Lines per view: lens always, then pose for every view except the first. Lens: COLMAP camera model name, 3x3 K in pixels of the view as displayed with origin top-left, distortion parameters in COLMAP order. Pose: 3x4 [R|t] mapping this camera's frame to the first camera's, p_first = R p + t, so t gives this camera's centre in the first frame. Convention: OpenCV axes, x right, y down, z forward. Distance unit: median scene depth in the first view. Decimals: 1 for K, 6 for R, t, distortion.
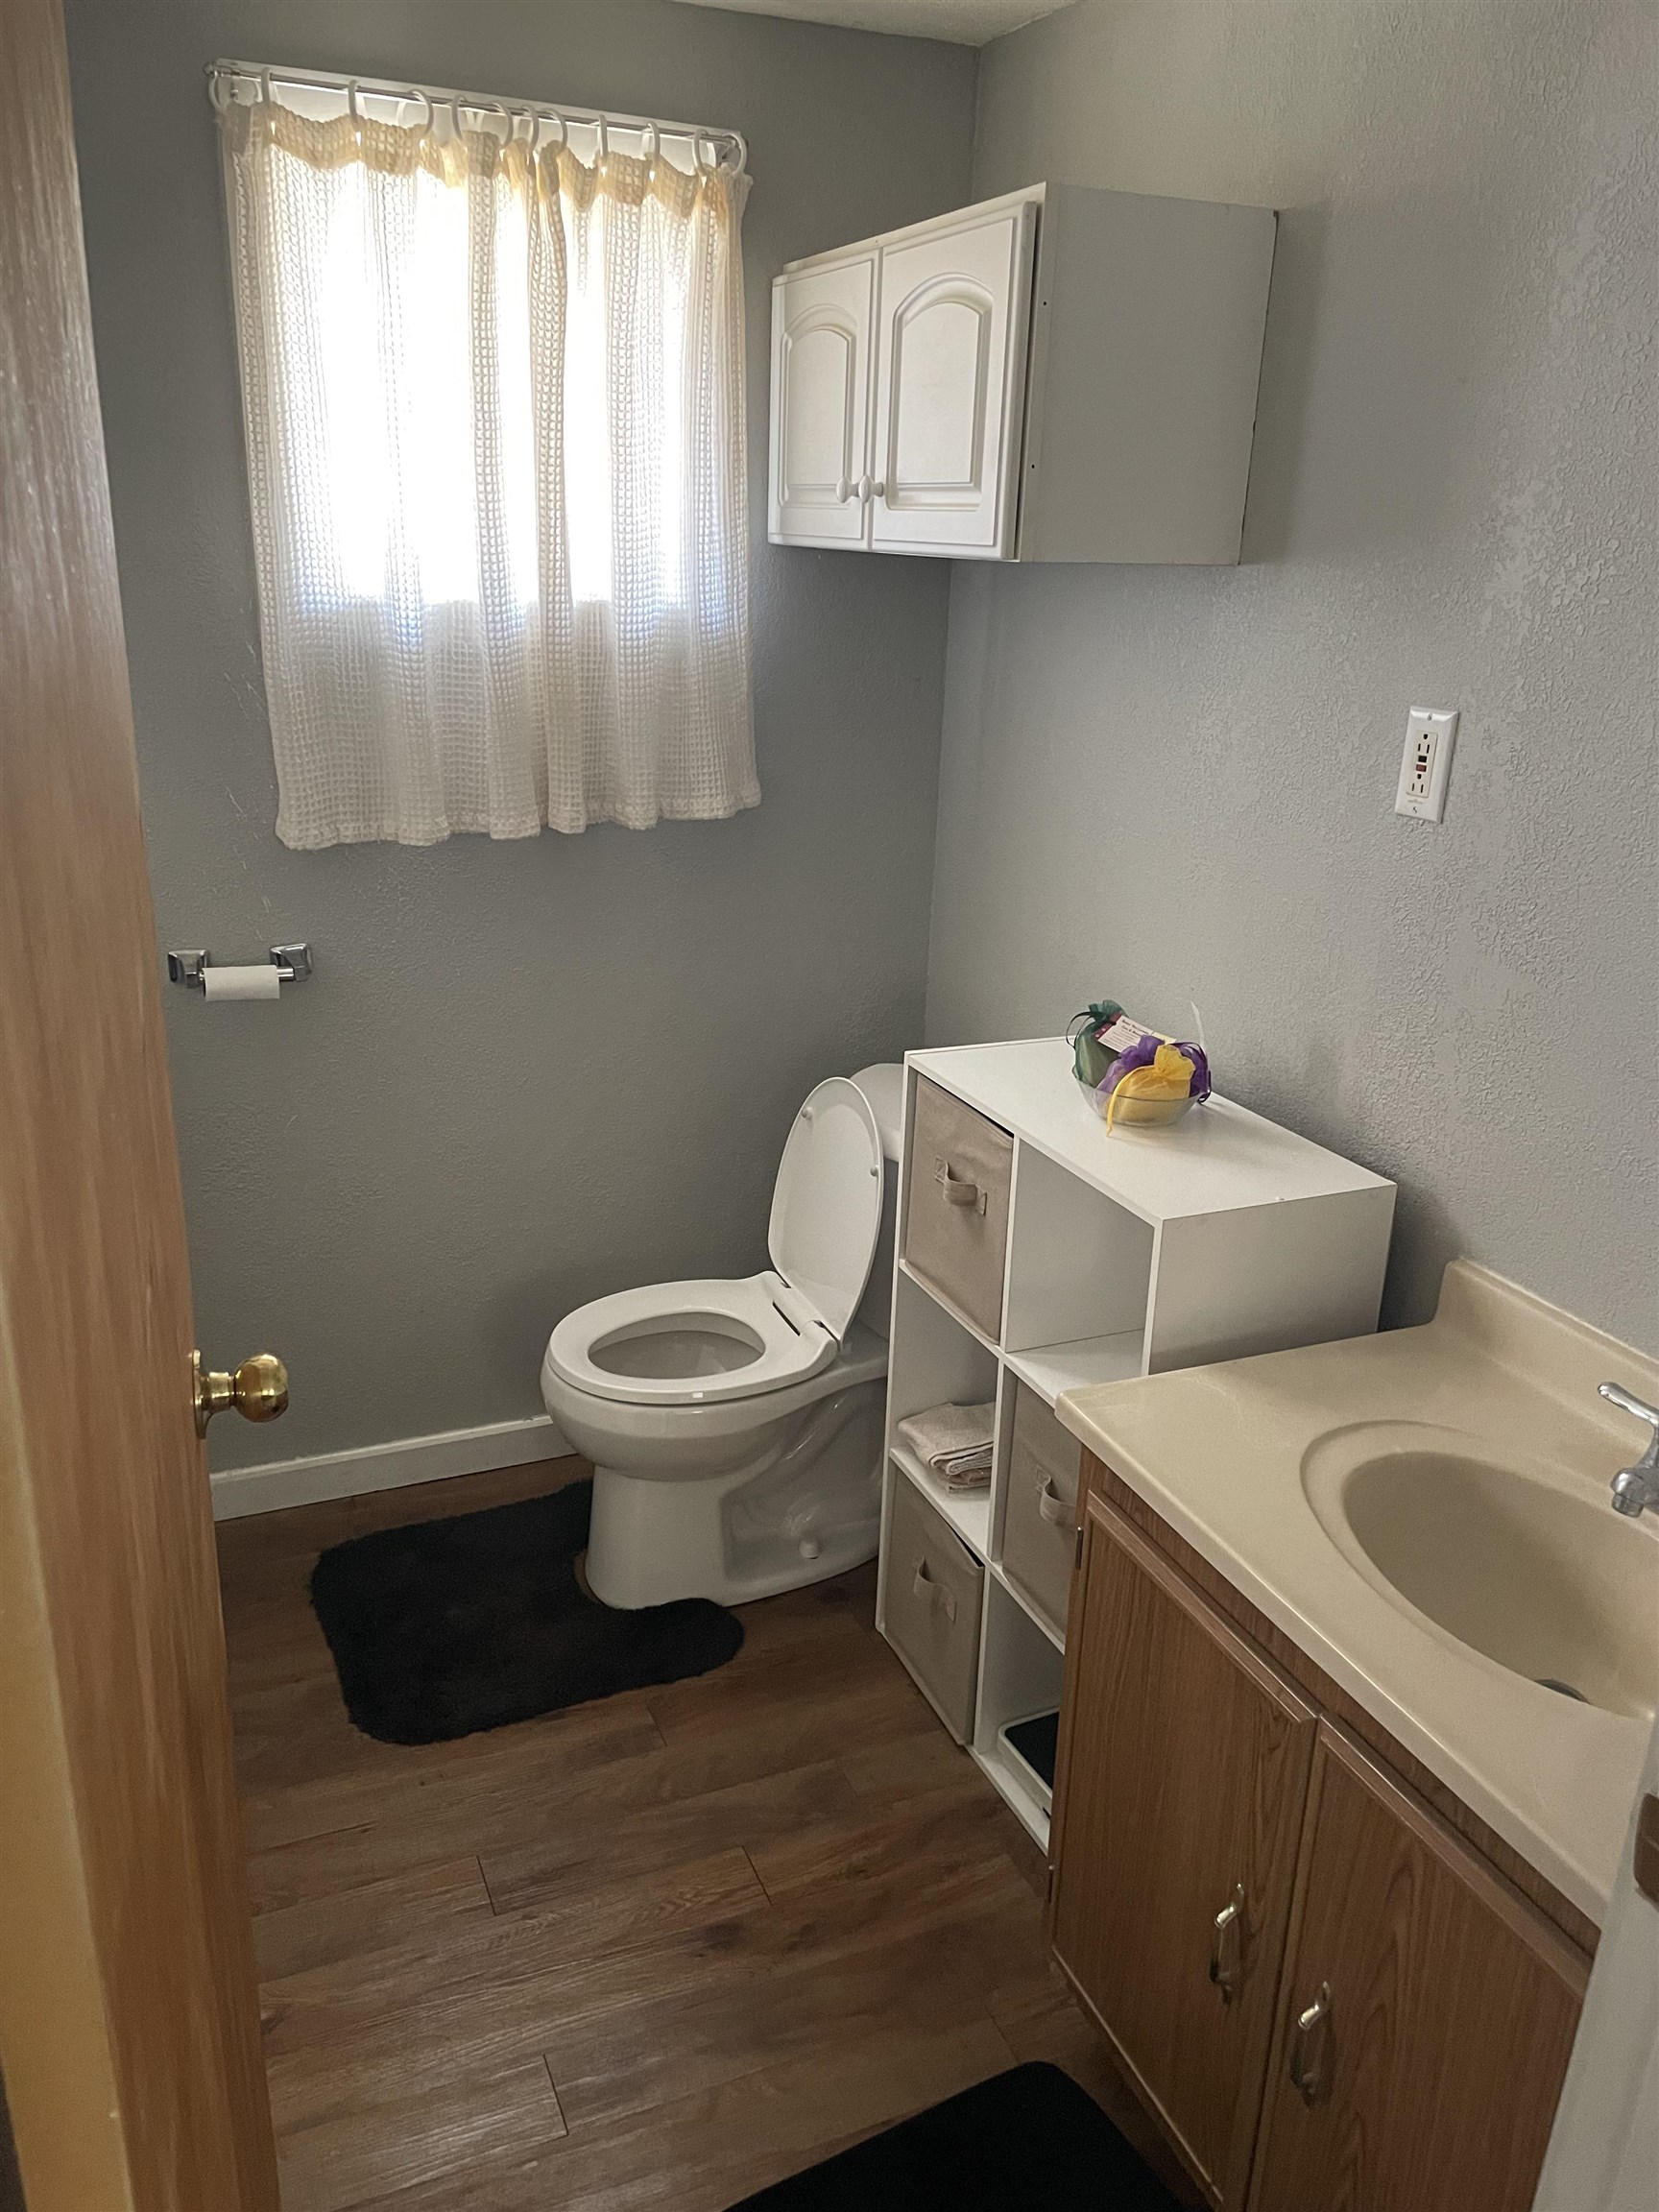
lens RADIAL K [[1671.8, 0, 830.4], [0, 1671.8, 1109.1], [0, 0, 1]] dist [0.035714, -0.003967]
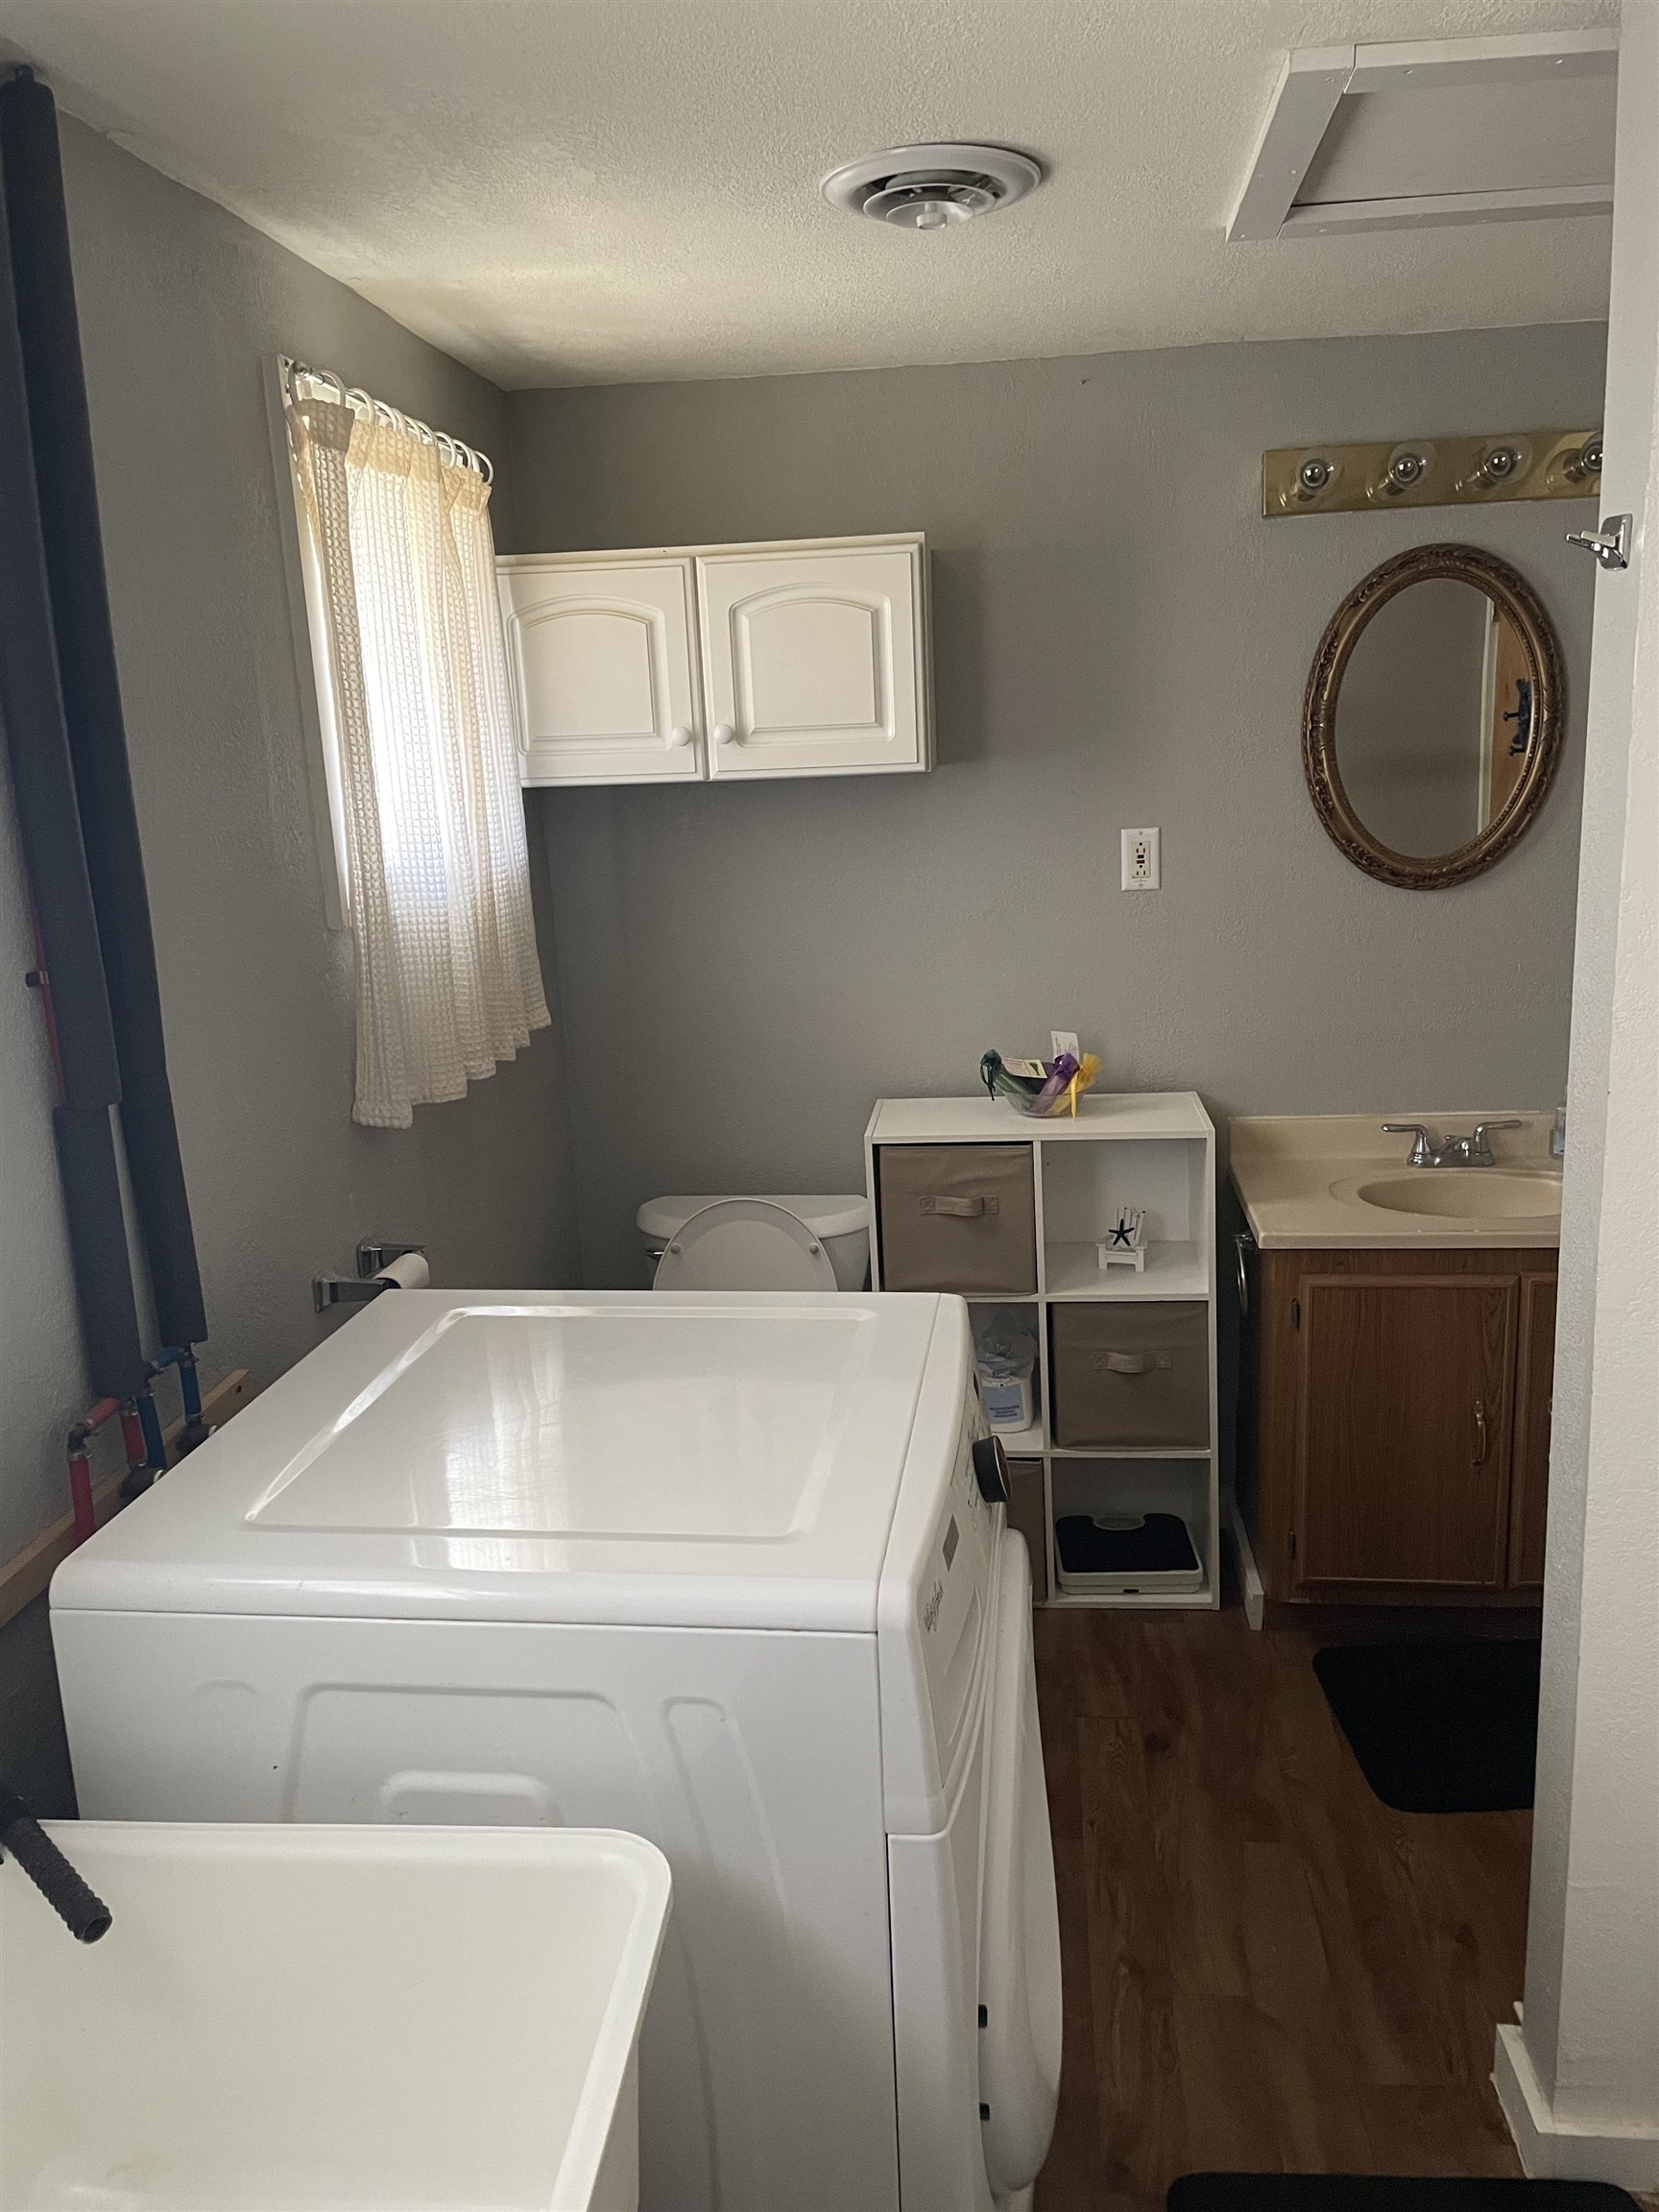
lens RADIAL K [[1671.8, 0, 844.9], [0, 1671.8, 1098.1], [0, 0, 1]] dist [0.035714, -0.003967]
pose [[0.472555, -0.241459, 0.847579, -1.199840], [0.346271, 0.935260, 0.073379, -0.184834], [-0.810425, 0.258816, 0.525572, 0.349386]]
